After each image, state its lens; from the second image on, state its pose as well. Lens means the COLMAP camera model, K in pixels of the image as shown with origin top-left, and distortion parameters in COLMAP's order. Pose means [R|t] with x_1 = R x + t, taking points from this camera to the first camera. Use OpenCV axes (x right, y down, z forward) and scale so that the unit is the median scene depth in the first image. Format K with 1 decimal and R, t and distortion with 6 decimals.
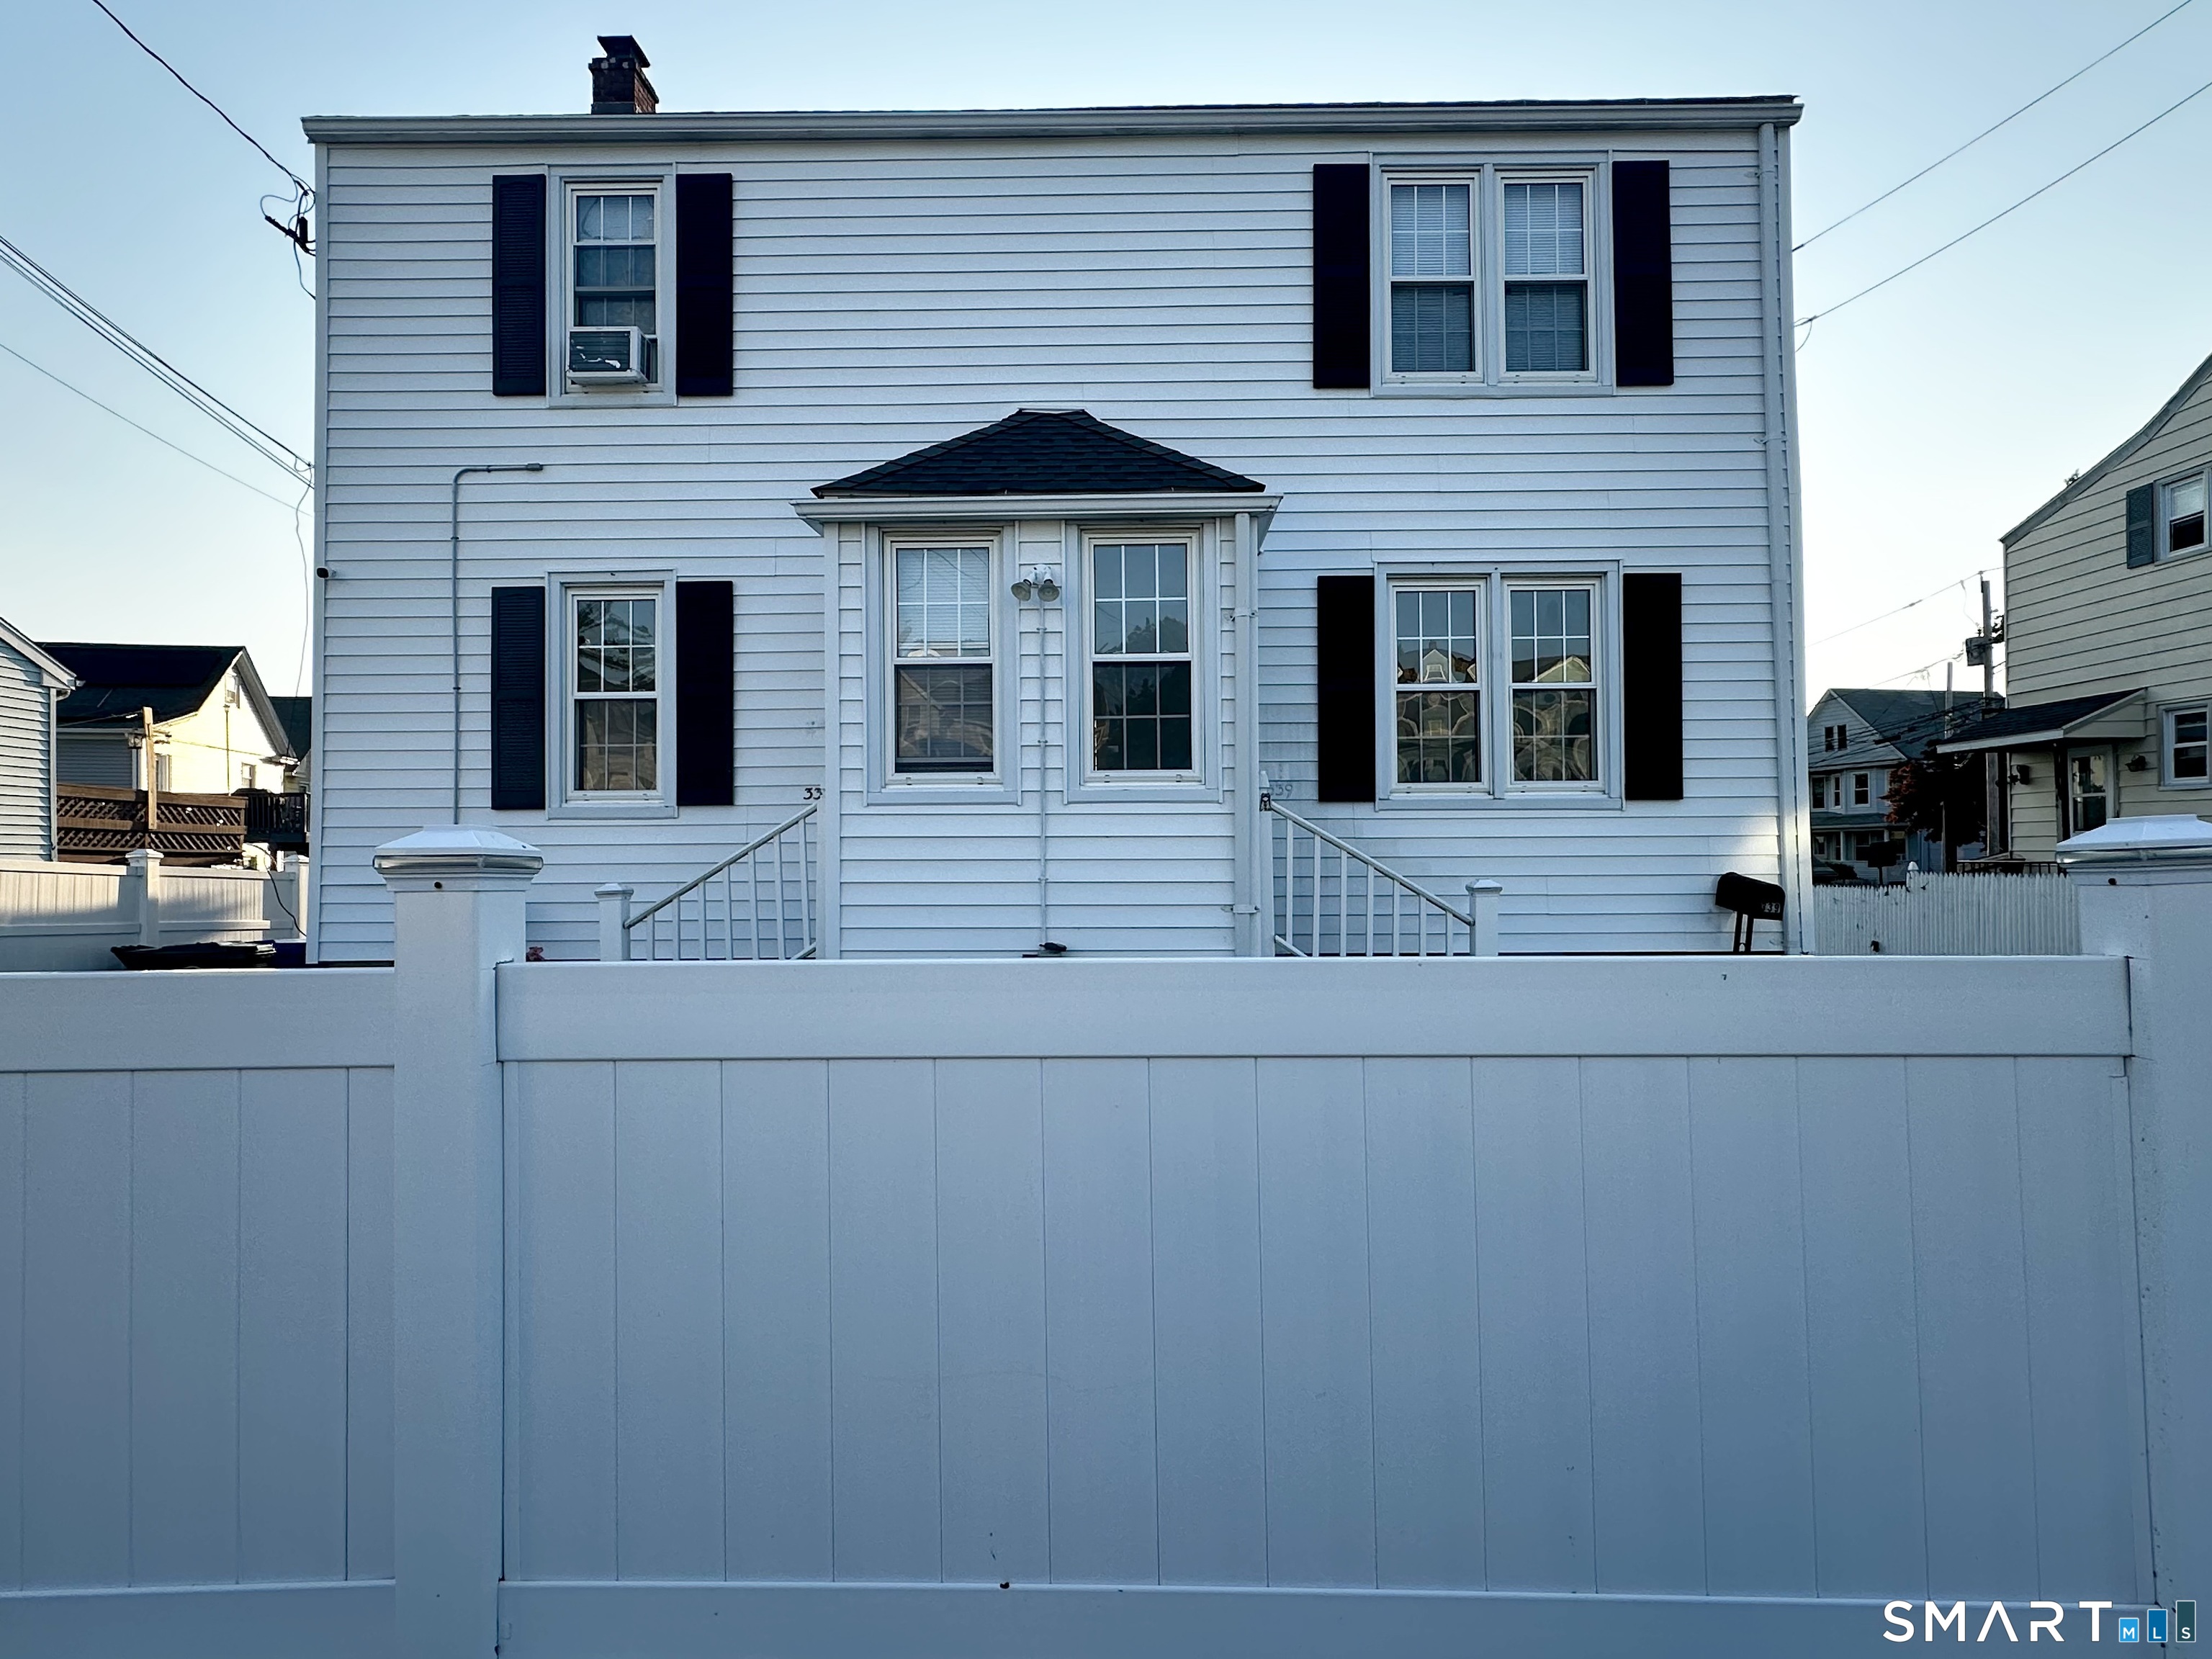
lens RADIAL K [[1186.8, 0, 1119.4], [0, 1186.8, 834.9], [0, 0, 1]] dist [0.001362, -0.000502]
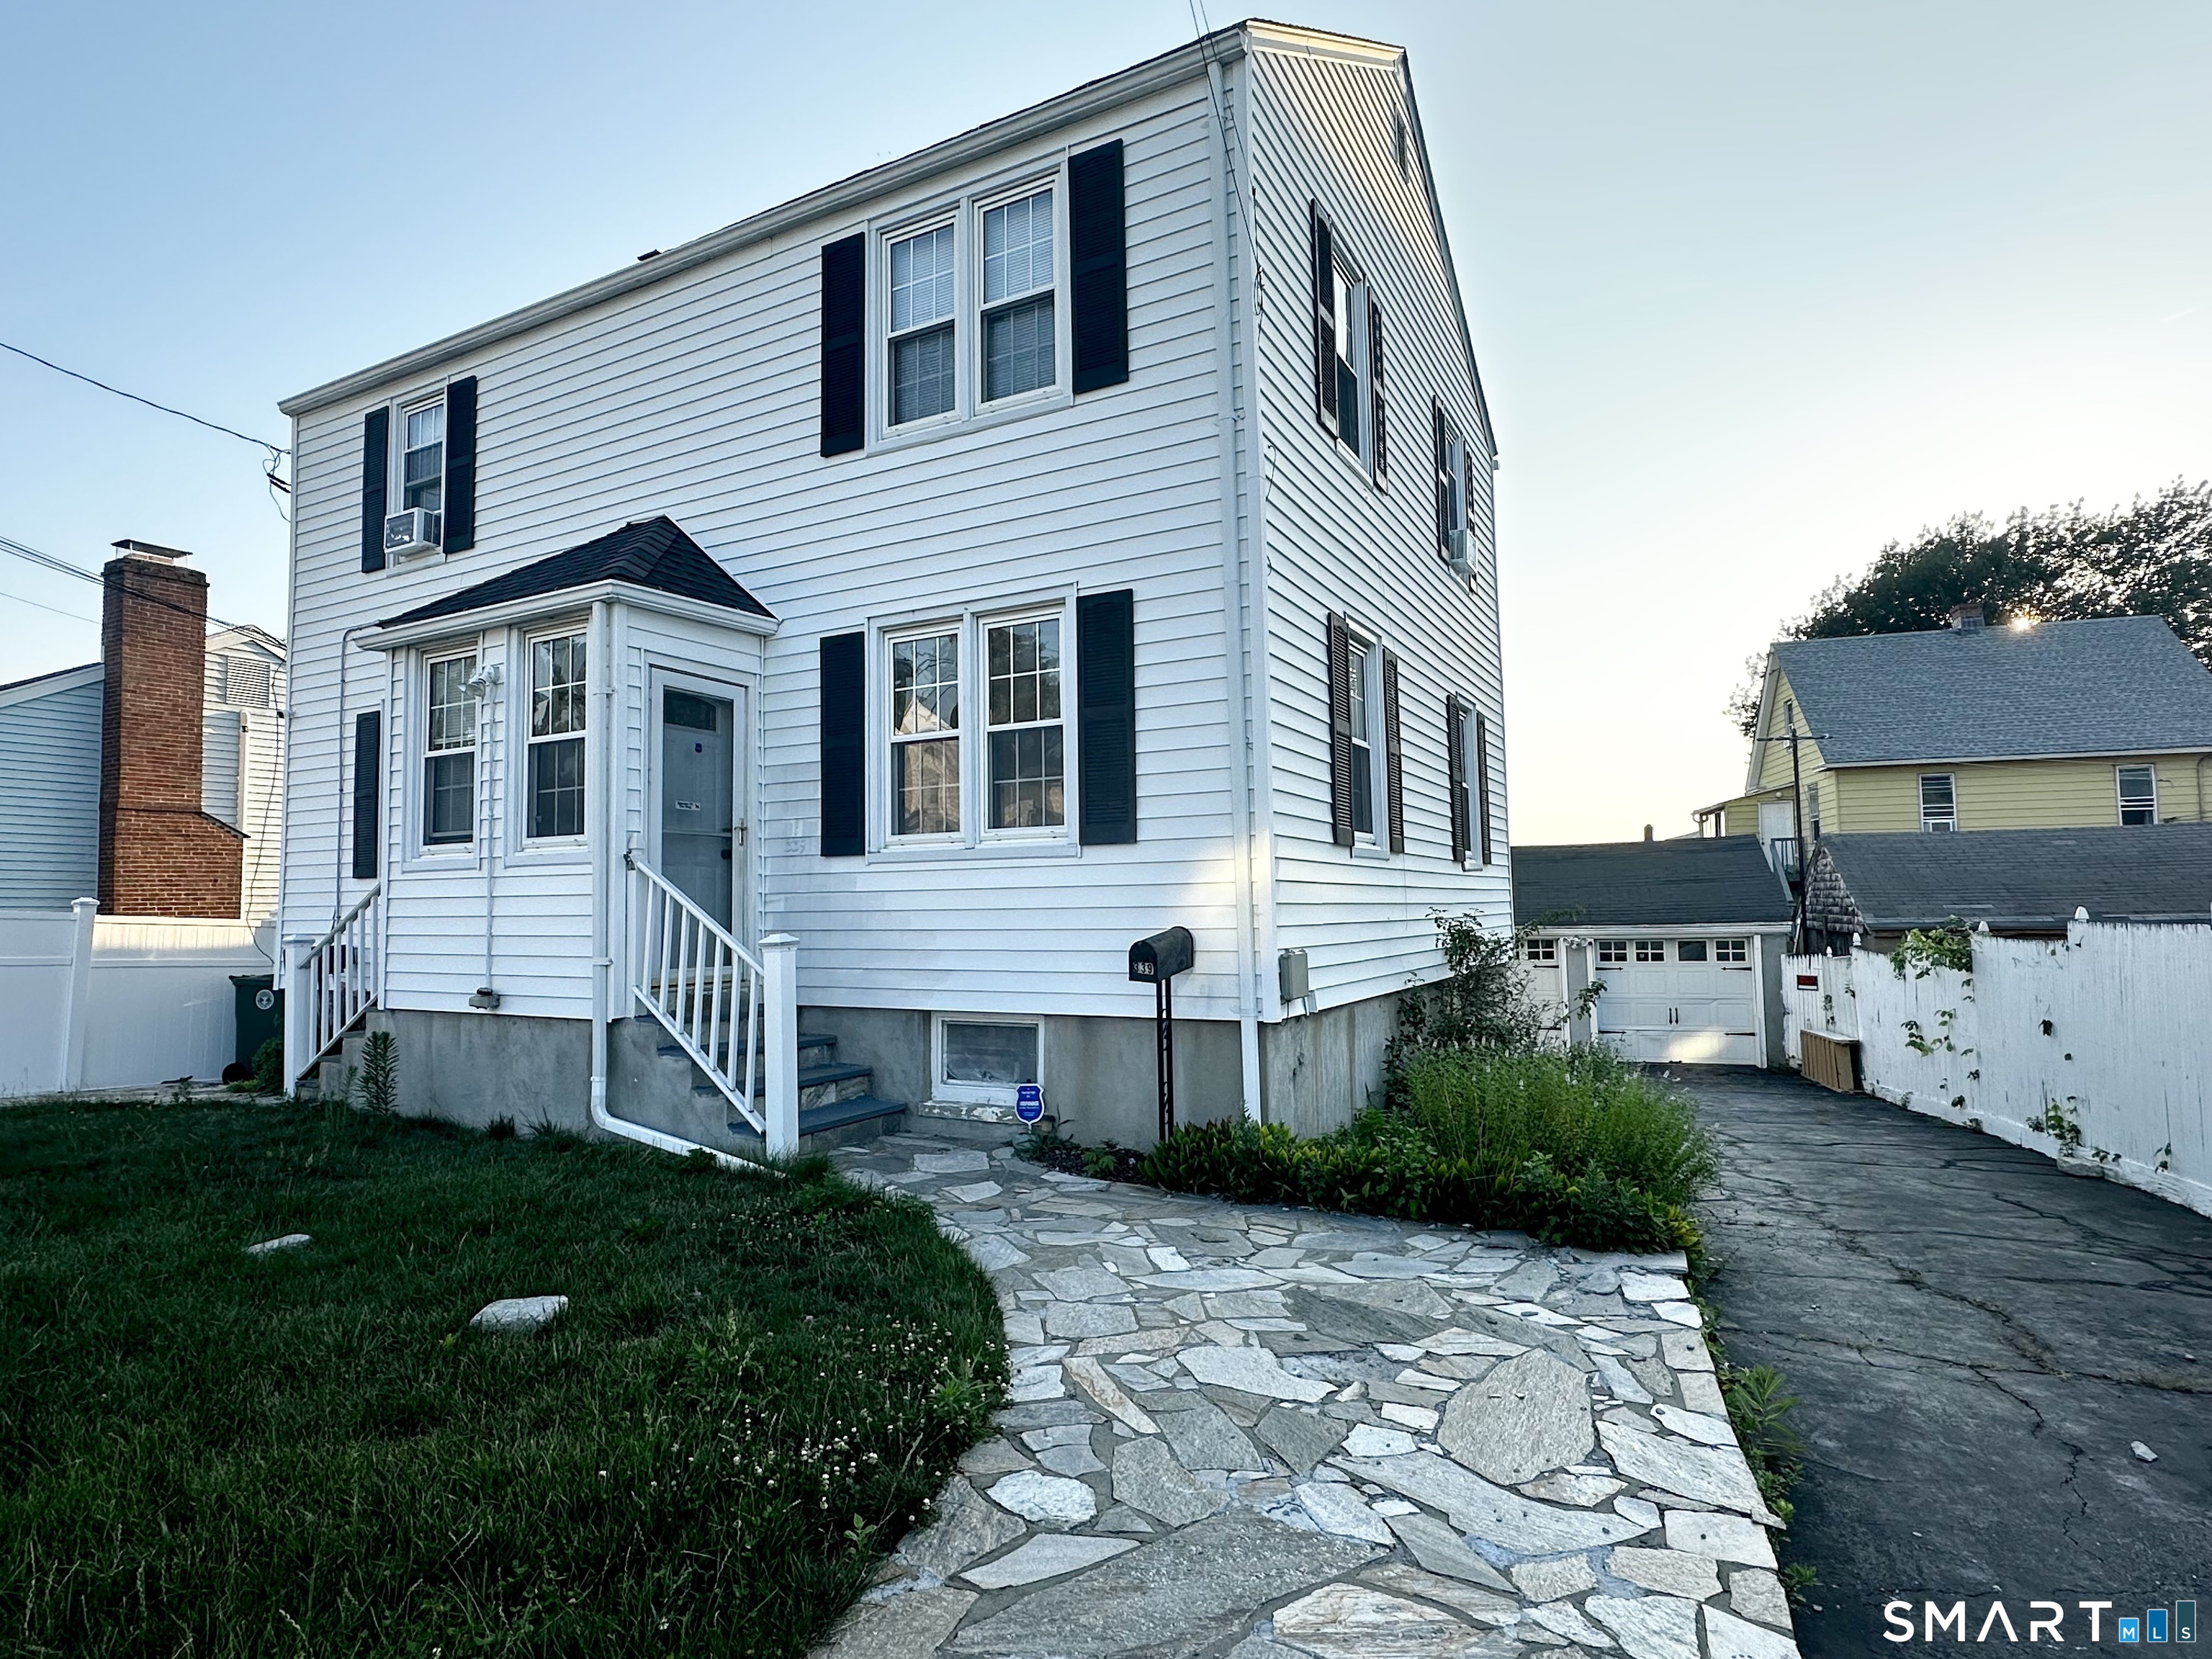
lens RADIAL K [[1186.8, 0, 1112.7], [0, 1186.8, 835.4], [0, 0, 1]] dist [0.001362, -0.000502]
pose [[0.883339, -0.034727, -0.467446, 0.862185], [0.017920, 0.999025, -0.040356, -0.000400], [0.468392, 0.027272, 0.883100, 0.211710]]
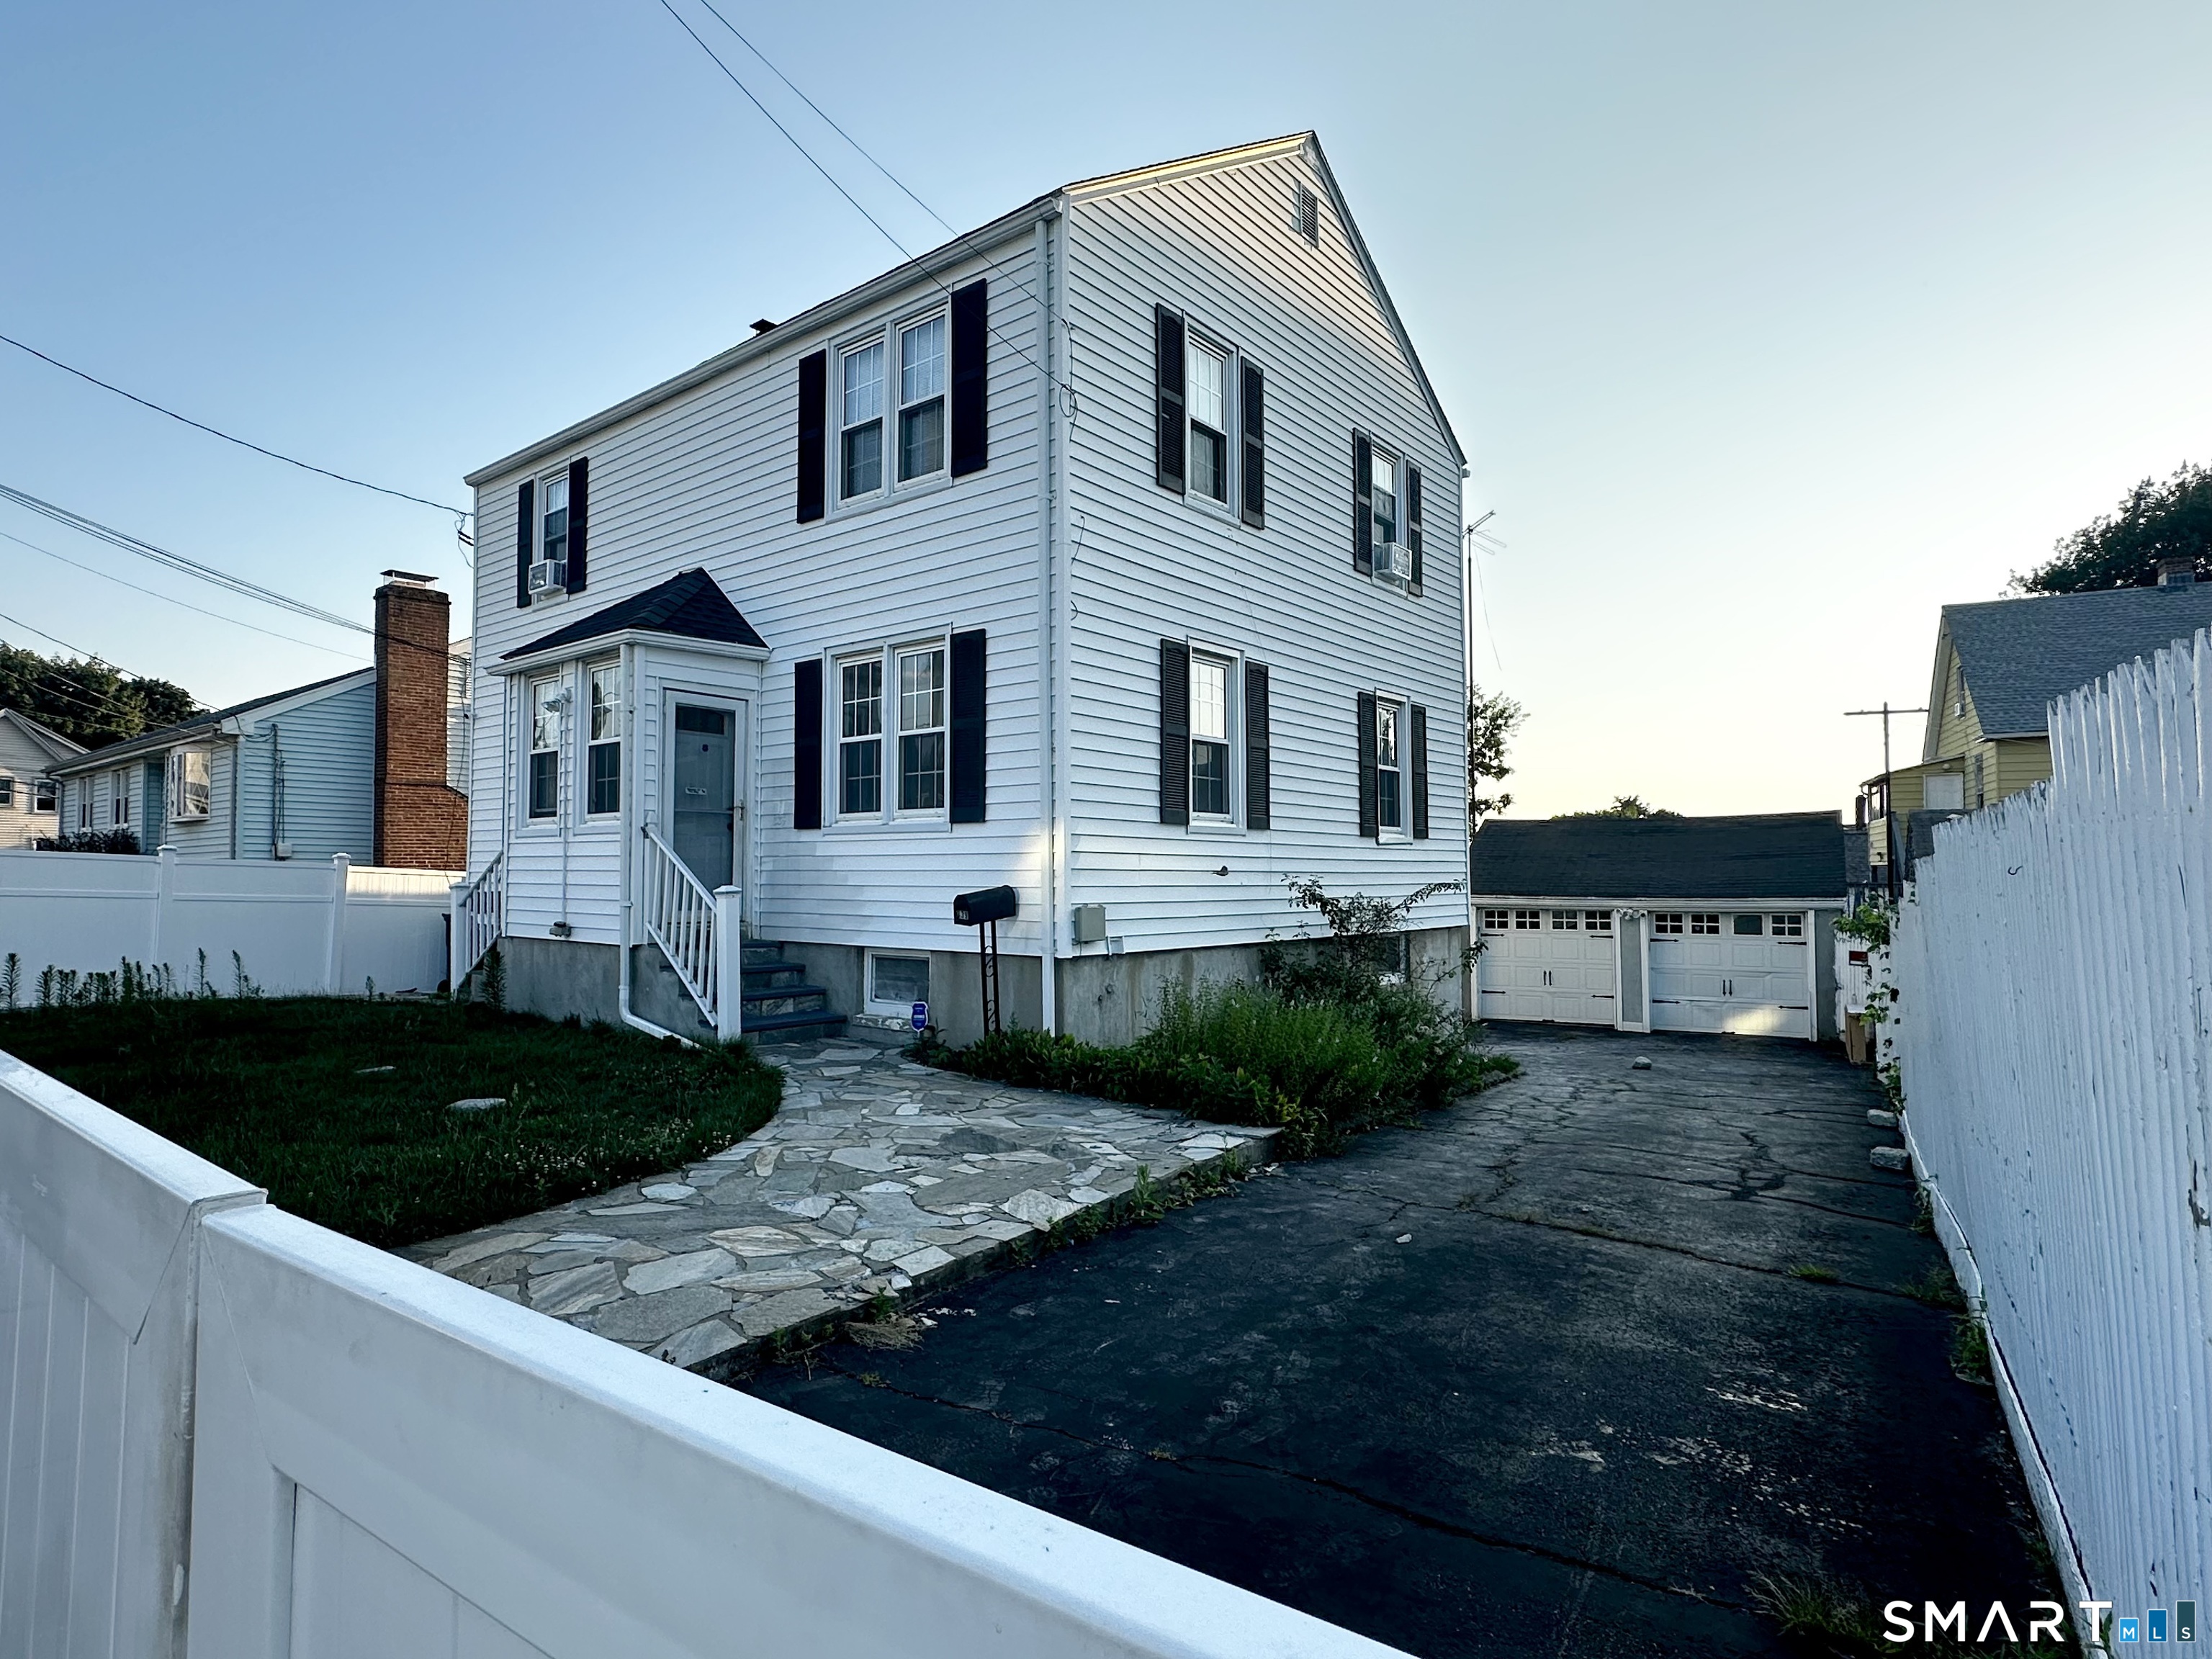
lens RADIAL K [[1186.8, 0, 1115.2], [0, 1186.8, 837.3], [0, 0, 1]] dist [0.001362, -0.000502]
pose [[0.783808, -0.012070, -0.620886, 1.286854], [0.005734, 0.999909, -0.012200, -0.000100], [0.620977, 0.006003, 0.783806, 0.163572]]
